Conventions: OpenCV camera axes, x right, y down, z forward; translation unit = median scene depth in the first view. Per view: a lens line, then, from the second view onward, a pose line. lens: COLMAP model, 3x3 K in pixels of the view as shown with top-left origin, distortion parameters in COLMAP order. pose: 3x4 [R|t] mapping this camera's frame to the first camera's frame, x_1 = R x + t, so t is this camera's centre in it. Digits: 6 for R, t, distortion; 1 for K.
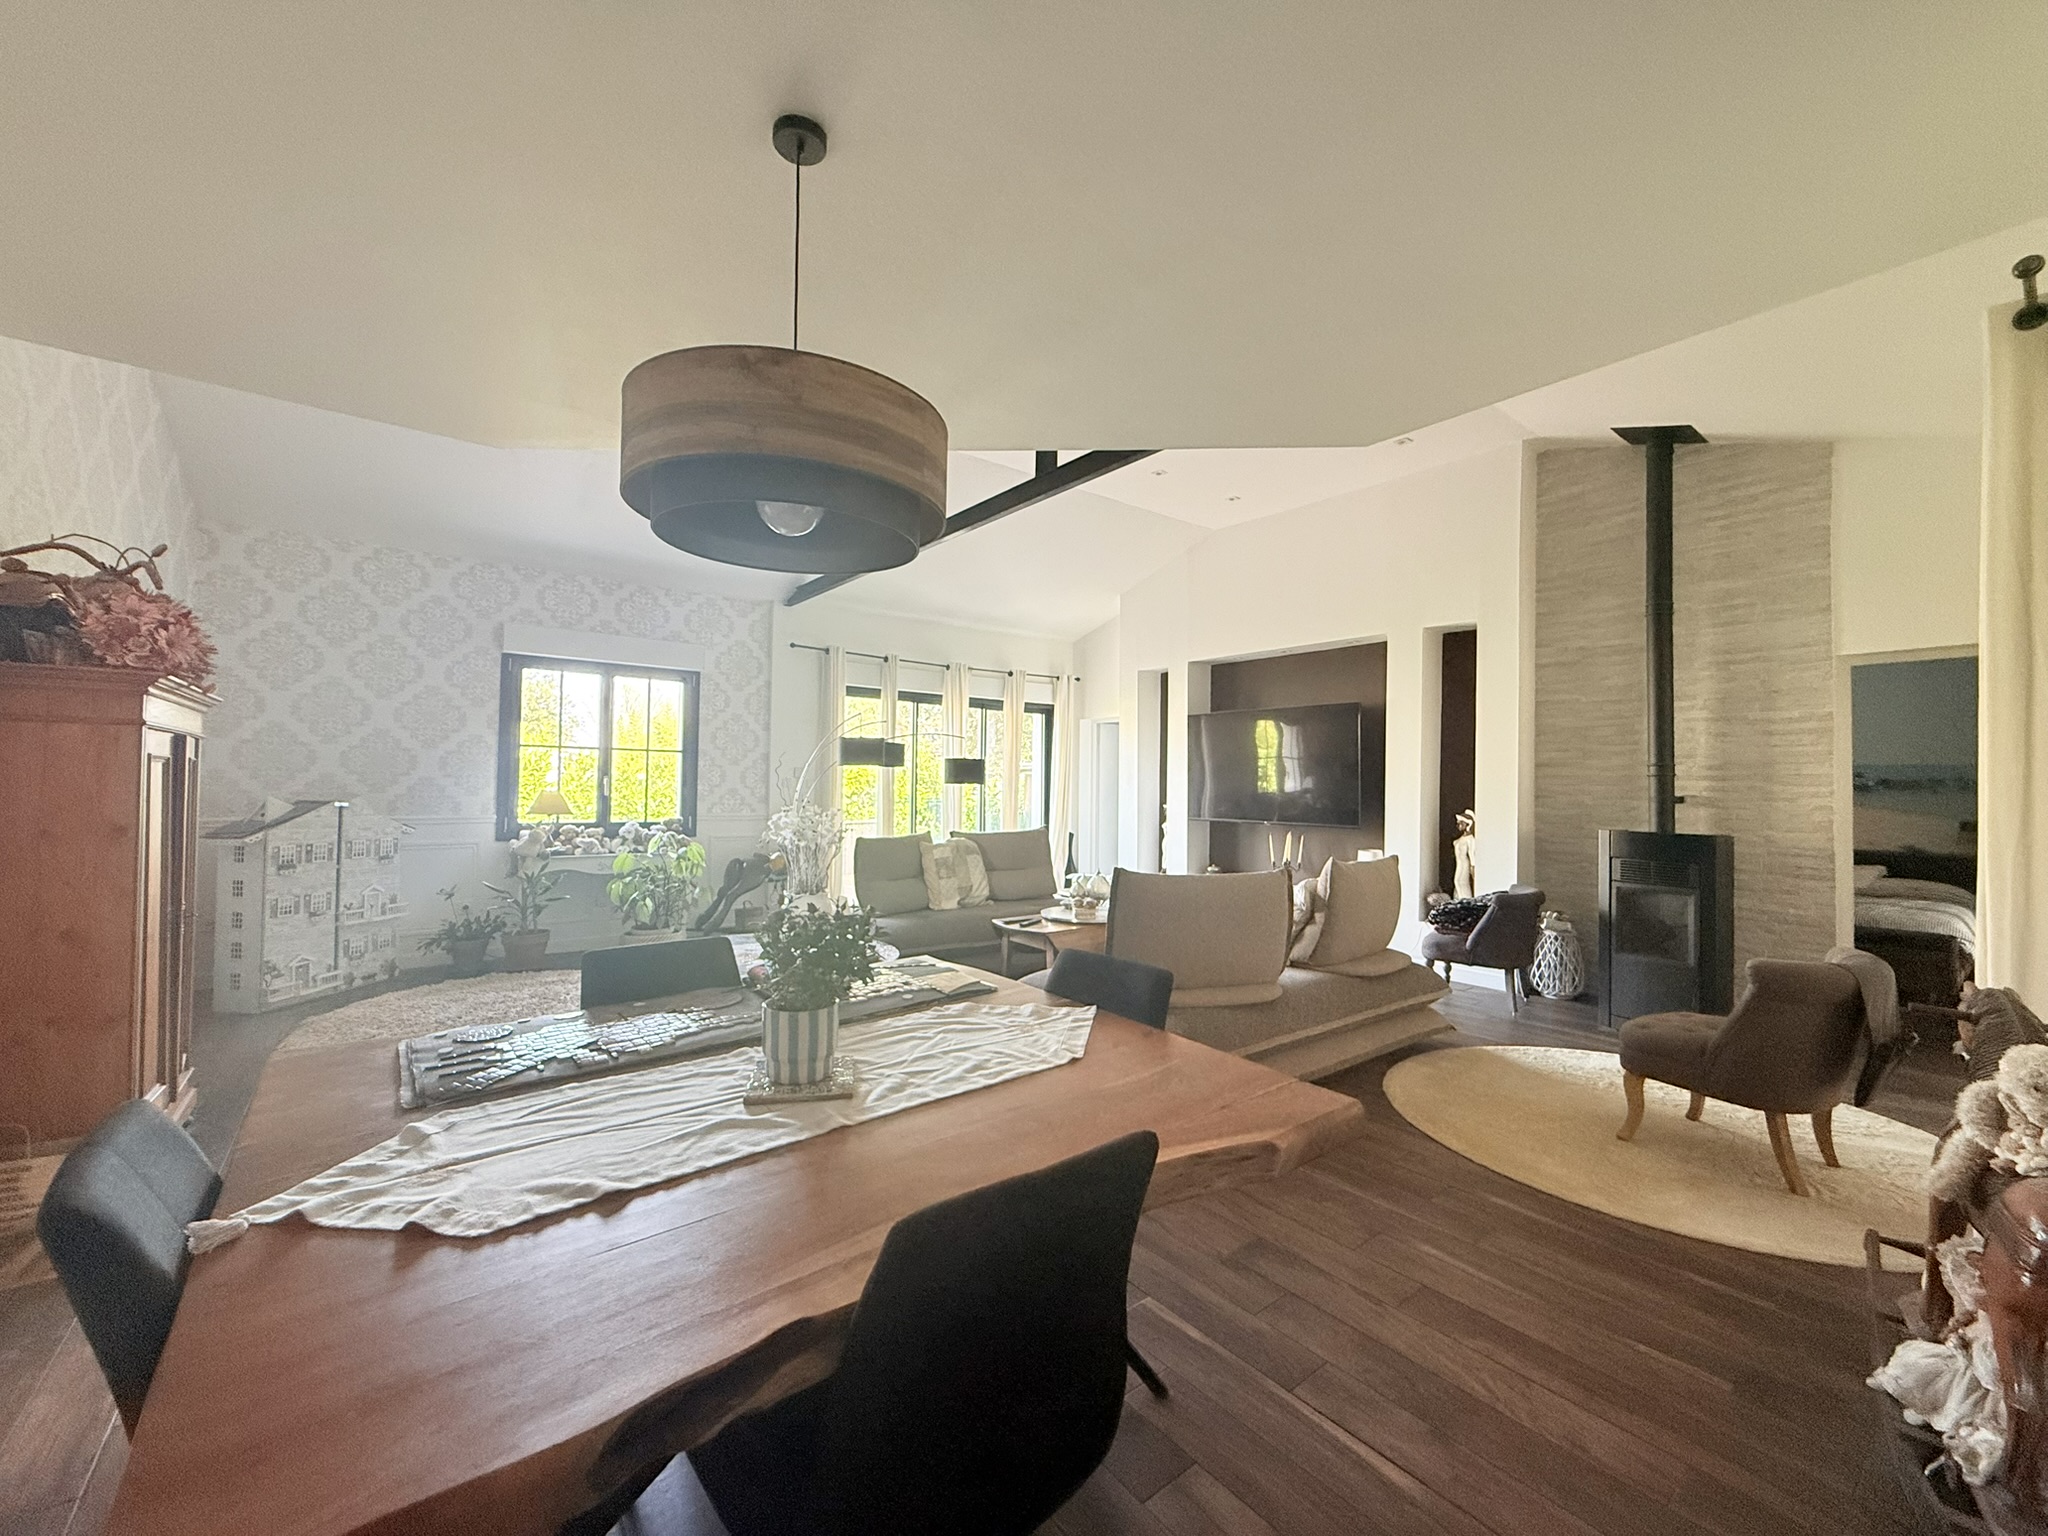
lens RADIAL K [[813.3, 0, 1013.0], [0, 813.3, 768.1], [0, 0, 1]] dist [0.000144, 0.000232]
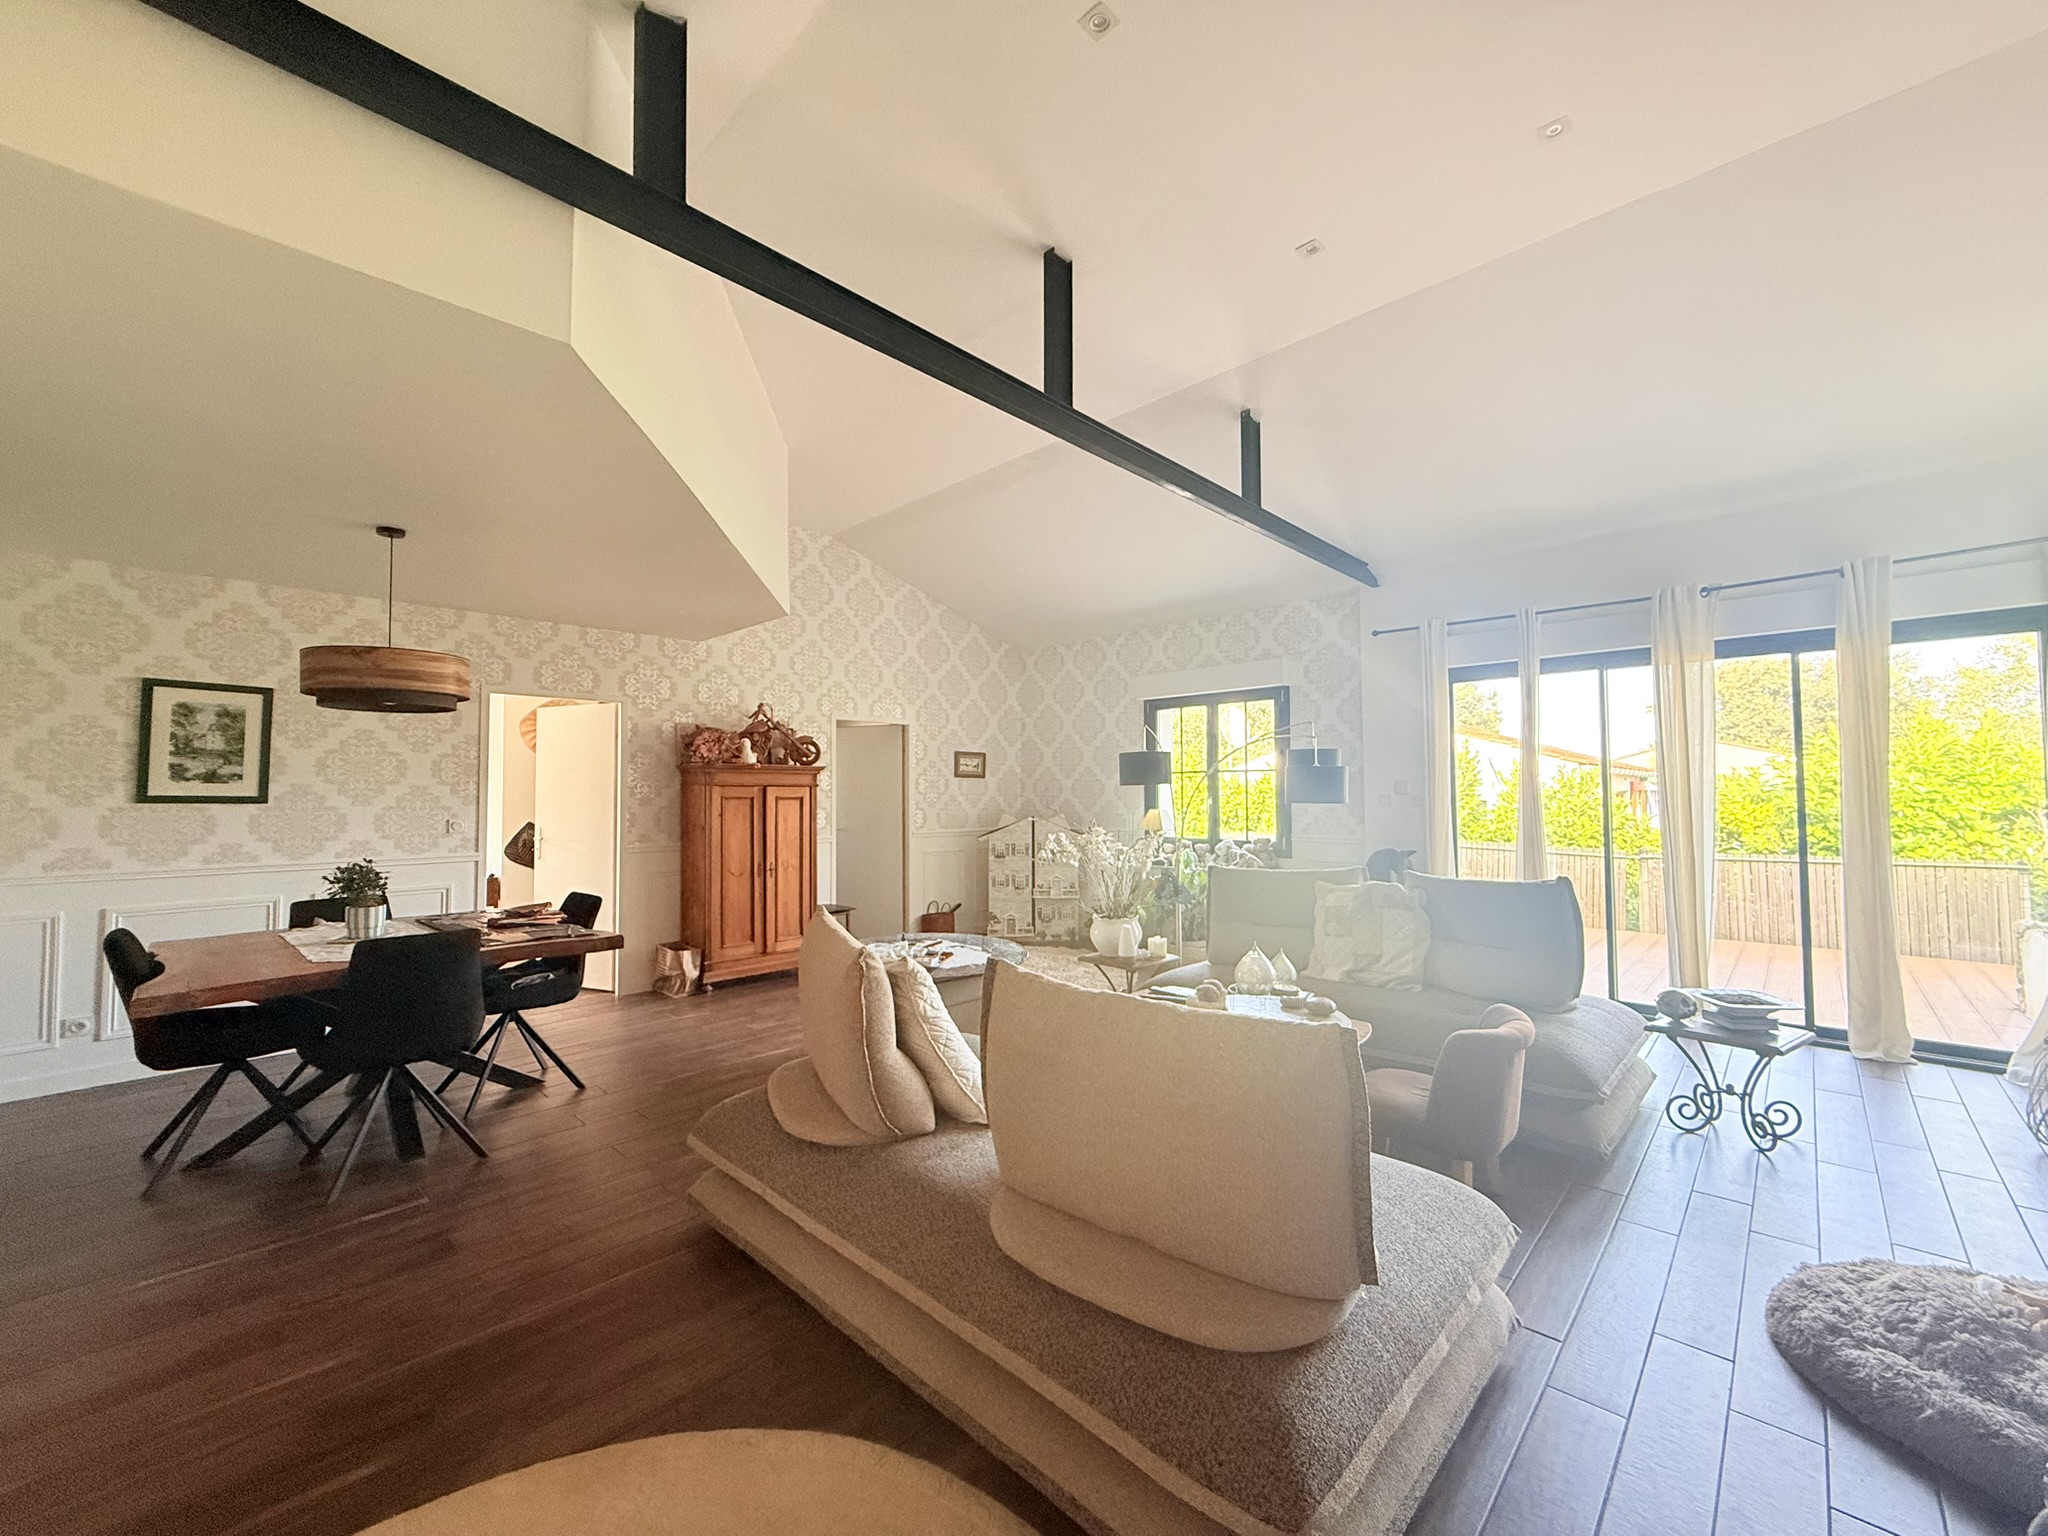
lens RADIAL K [[813.3, 0, 1012.8], [0, 813.3, 769.4], [0, 0, 1]] dist [0.000144, 0.000232]
pose [[0.139063, -0.046164, -0.989207, 0.693532], [0.030860, 0.998630, -0.042266, 0.013902], [0.989803, -0.024649, 0.140297, 0.741164]]
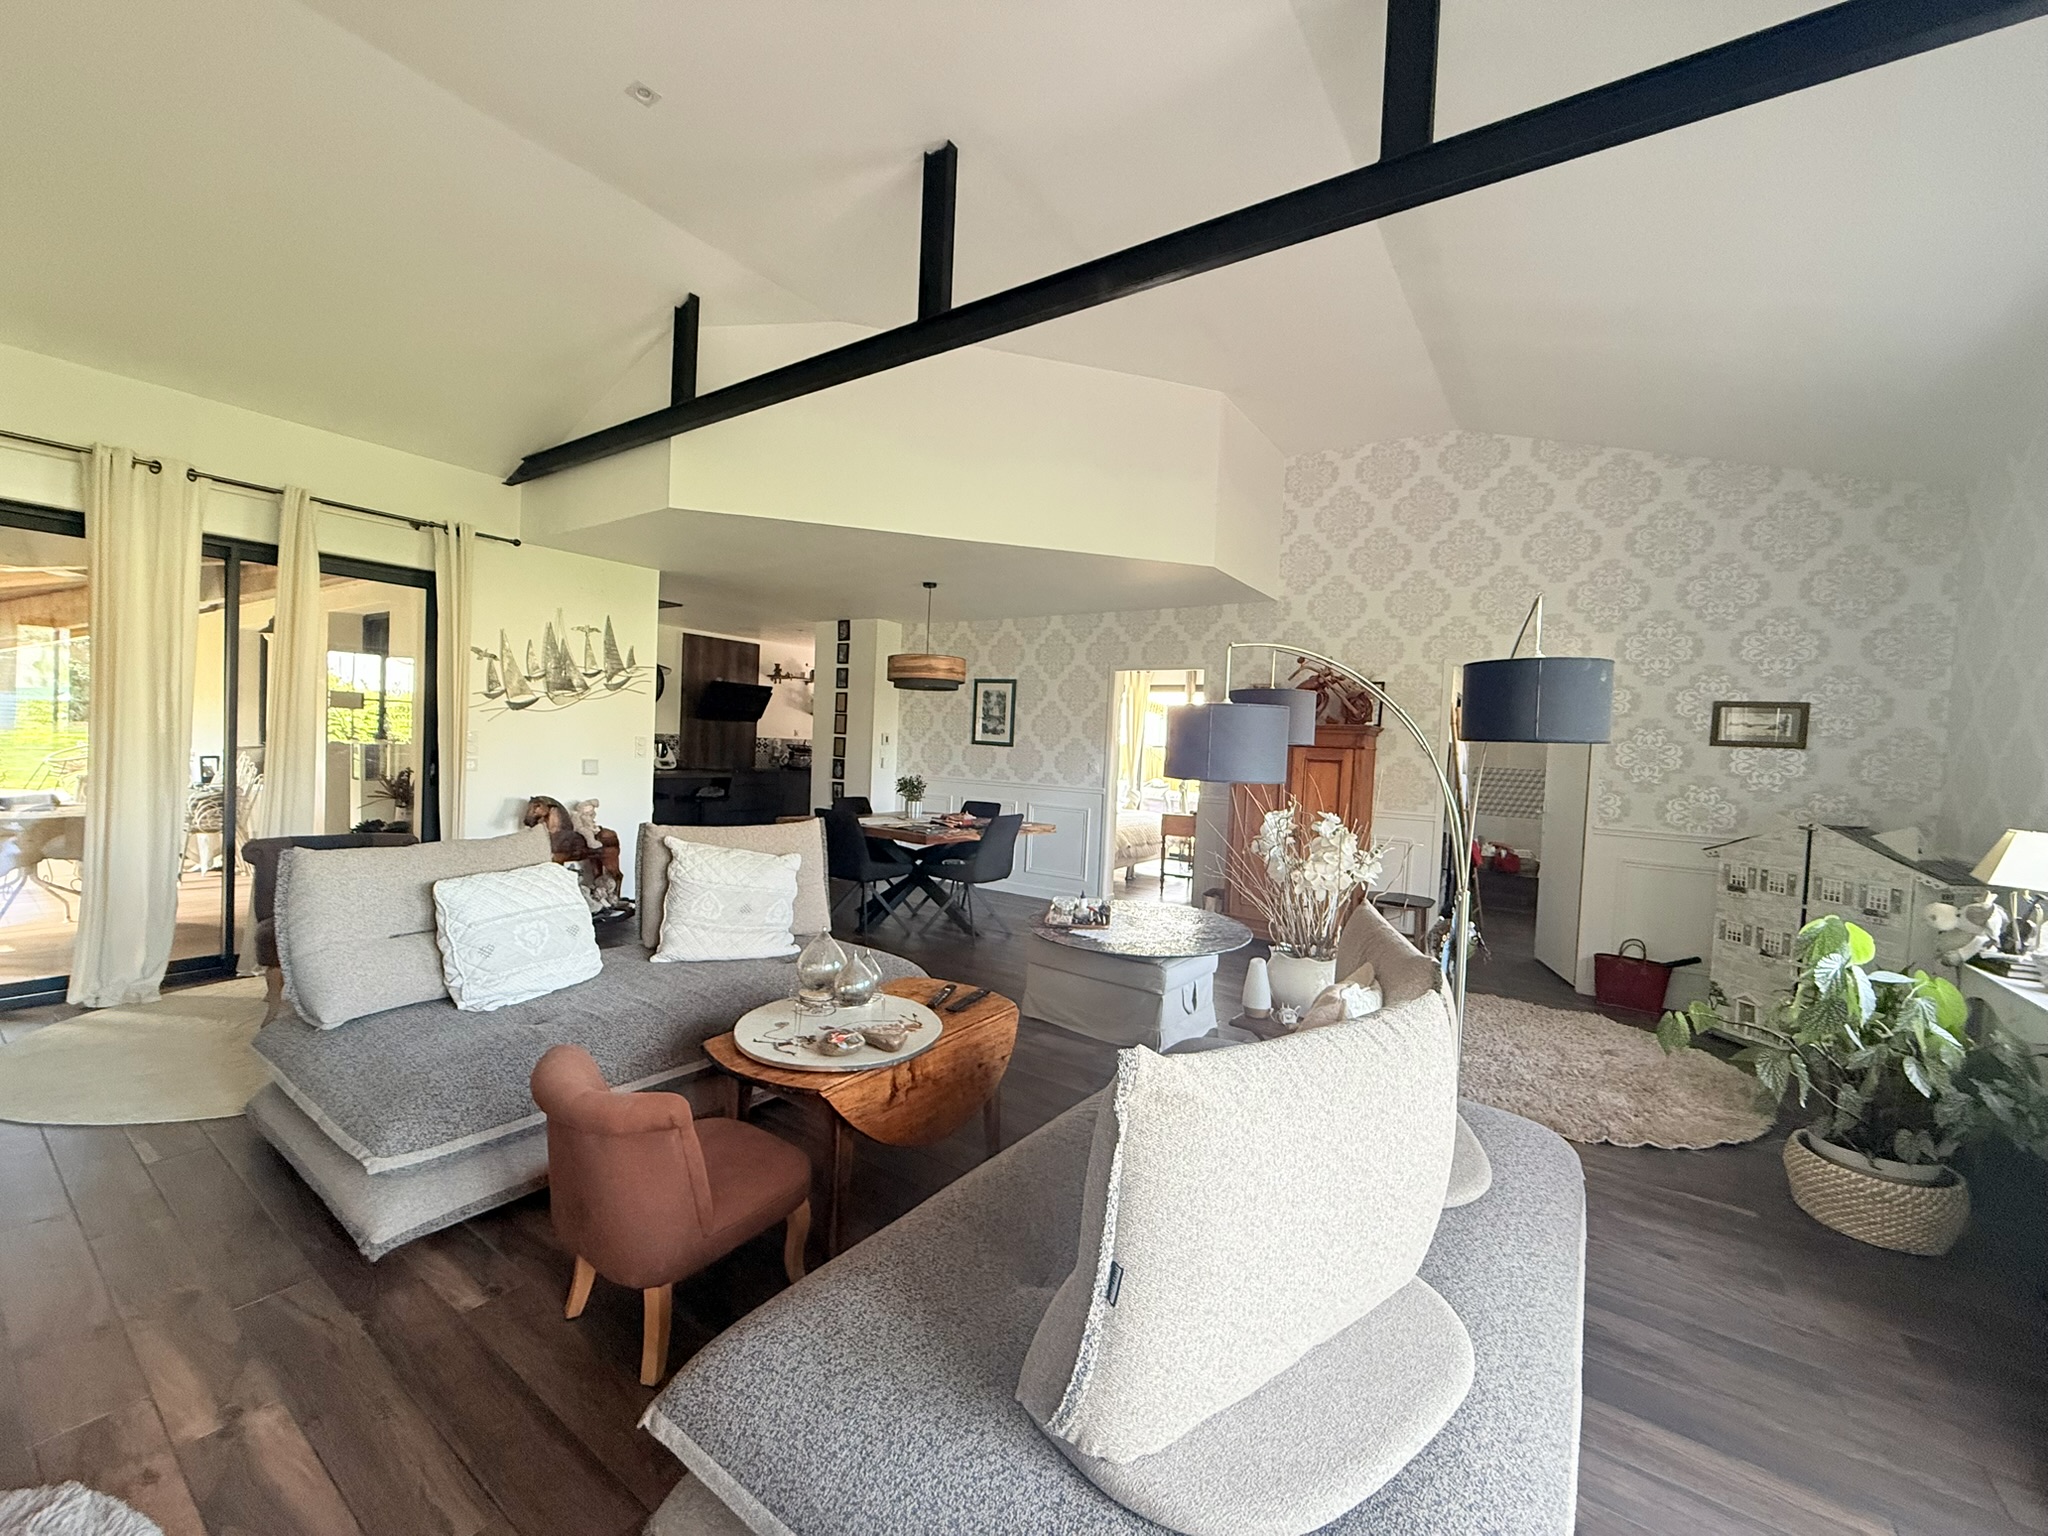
lens RADIAL K [[813.3, 0, 1014.8], [0, 813.3, 767.9], [0, 0, 1]] dist [0.000144, 0.000232]
pose [[-0.953095, -0.046723, -0.299044, 0.148953], [-0.050265, 0.998727, 0.004157, 0.020911], [0.298469, 0.018993, -0.954230, 1.509953]]
